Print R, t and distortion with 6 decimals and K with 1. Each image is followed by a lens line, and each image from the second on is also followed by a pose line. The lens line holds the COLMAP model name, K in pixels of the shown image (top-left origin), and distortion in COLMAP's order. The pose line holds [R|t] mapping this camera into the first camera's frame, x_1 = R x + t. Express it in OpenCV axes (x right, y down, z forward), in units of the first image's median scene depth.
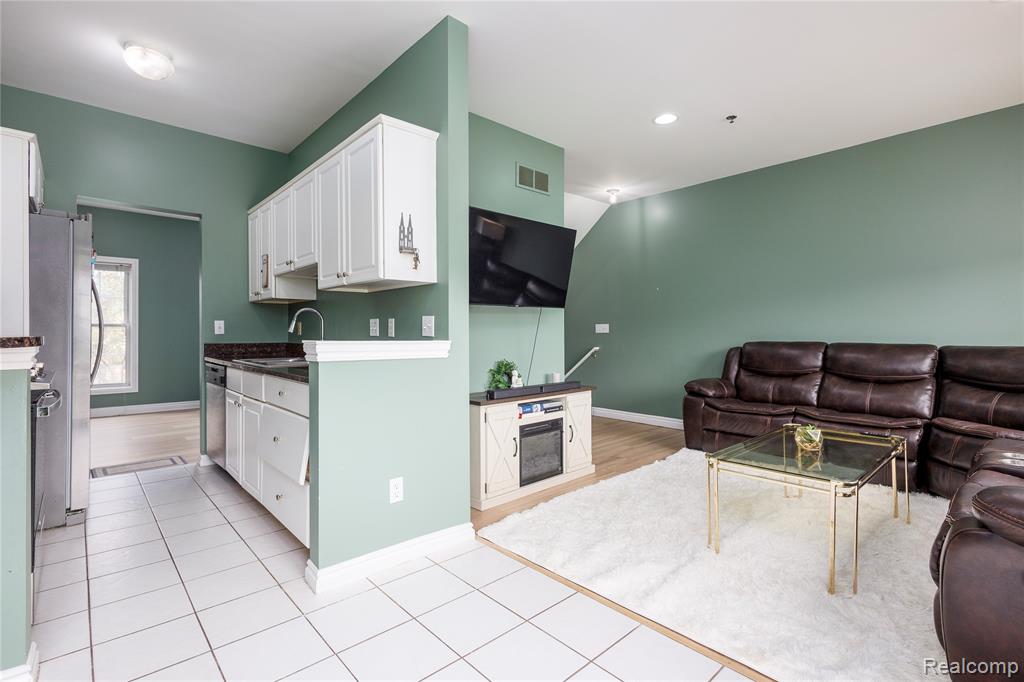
lens RADIAL K [[476.7, 0, 504.0], [0, 476.7, 333.2], [0, 0, 1]] dist [0.008077, -0.001990]
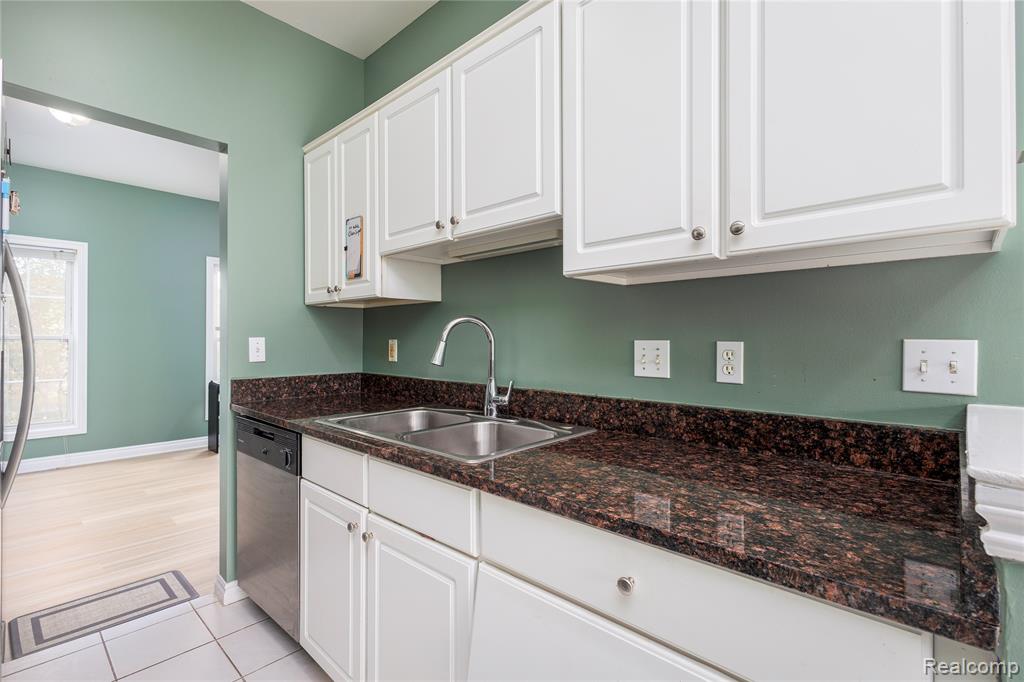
lens RADIAL K [[476.7, 0, 531.1], [0, 476.7, 349.4], [0, 0, 1]] dist [0.008077, -0.001990]
pose [[0.994619, 0.007308, 0.103343, -0.197895], [-0.008357, 0.999918, 0.009712, -0.011786], [-0.103264, -0.010523, 0.994598, 0.242888]]
